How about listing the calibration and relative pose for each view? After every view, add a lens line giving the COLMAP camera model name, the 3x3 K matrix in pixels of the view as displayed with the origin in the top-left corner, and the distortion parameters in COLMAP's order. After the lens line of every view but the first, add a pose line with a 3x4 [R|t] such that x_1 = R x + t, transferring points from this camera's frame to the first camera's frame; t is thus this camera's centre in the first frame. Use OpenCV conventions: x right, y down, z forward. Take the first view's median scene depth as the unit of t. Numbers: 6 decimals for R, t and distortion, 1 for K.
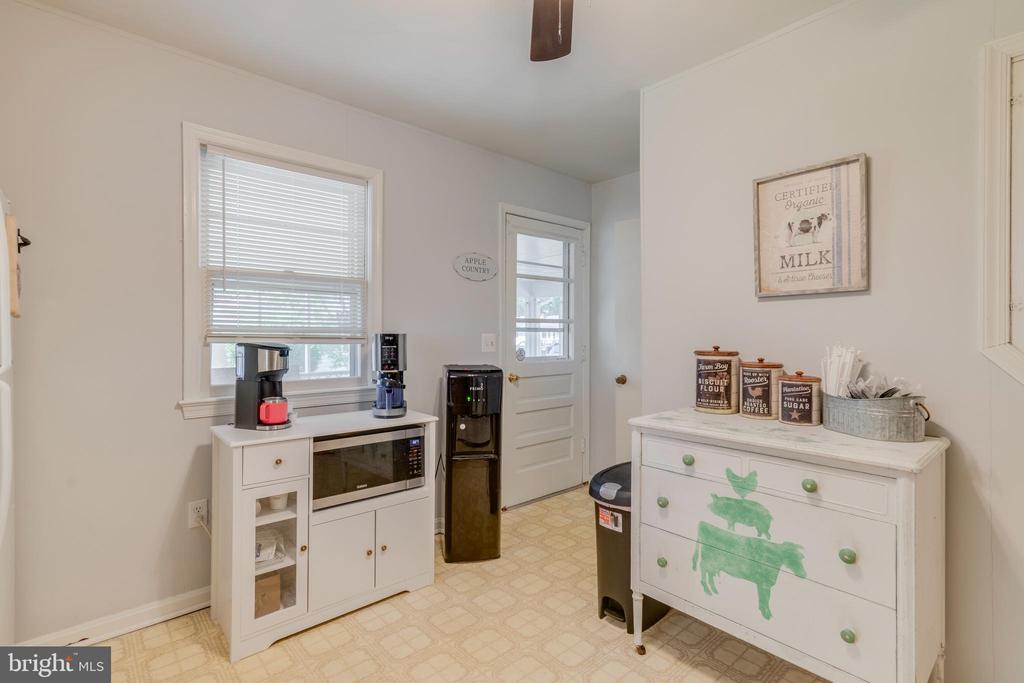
lens RADIAL K [[487.9, 0, 511.4], [0, 487.9, 333.9], [0, 0, 1]] dist [-0.015564, 0.017553]
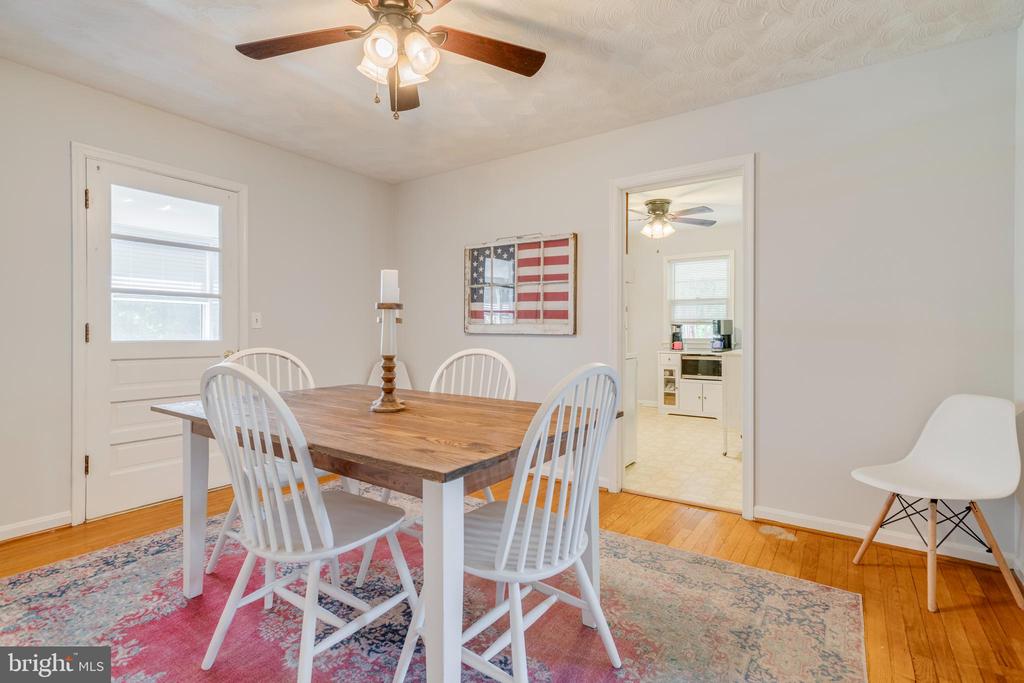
lens RADIAL K [[487.9, 0, 511.4], [0, 487.9, 333.9], [0, 0, 1]] dist [-0.015564, 0.017553]
pose [[0.241014, 0.003336, -0.970516, 2.168945], [0.001393, 0.999992, 0.003783, 0.066670], [0.970521, -0.002264, 0.241007, -0.735842]]
